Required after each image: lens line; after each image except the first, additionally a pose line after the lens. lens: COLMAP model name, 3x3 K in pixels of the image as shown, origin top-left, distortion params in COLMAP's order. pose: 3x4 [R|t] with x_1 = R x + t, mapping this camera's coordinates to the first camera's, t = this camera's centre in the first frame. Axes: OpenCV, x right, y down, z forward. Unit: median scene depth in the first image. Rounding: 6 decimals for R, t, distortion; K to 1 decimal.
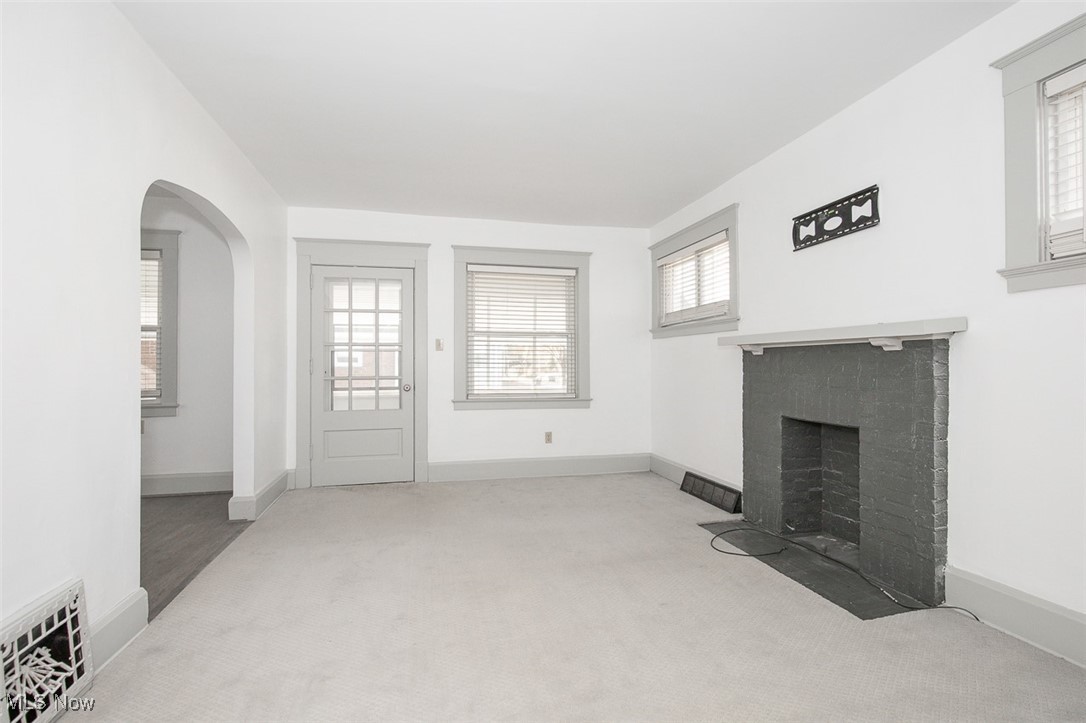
lens RADIAL K [[504.2, 0, 541.1], [0, 504.2, 357.5], [0, 0, 1]] dist [-0.013607, 0.003477]
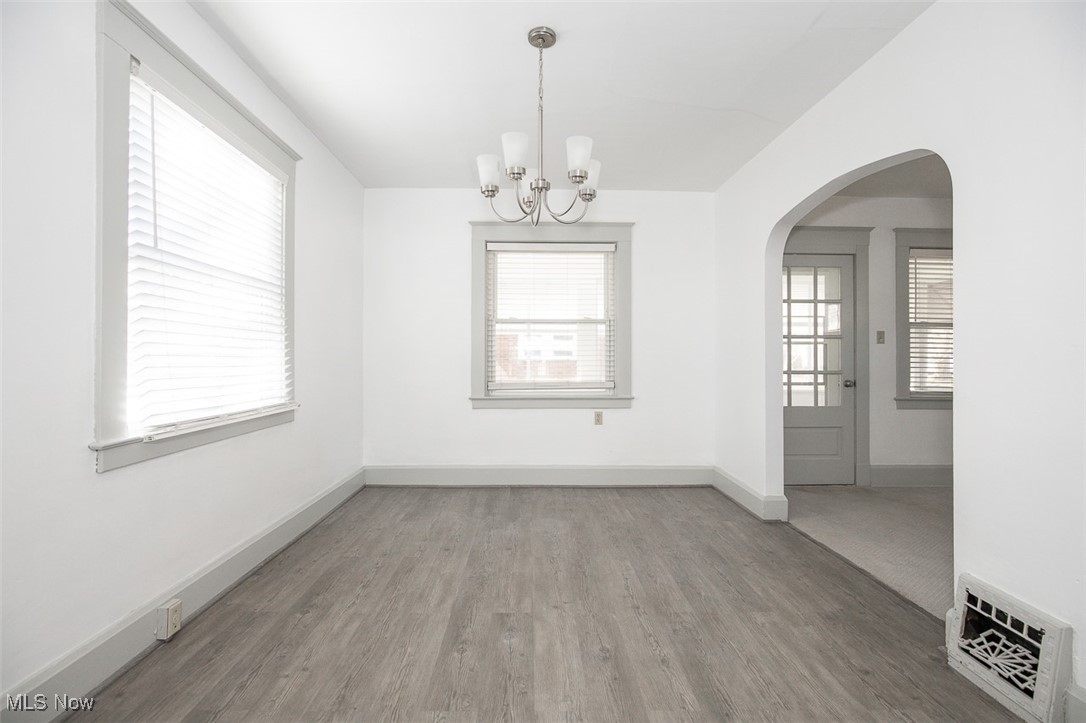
lens RADIAL K [[504.2, 0, 552.4], [0, 504.2, 350.5], [0, 0, 1]] dist [-0.013607, 0.003477]
pose [[0.978962, 0.005430, -0.203971, -0.920845], [-0.005095, 0.999985, 0.002167, 0.000313], [0.203979, -0.001082, 0.978975, -0.025610]]
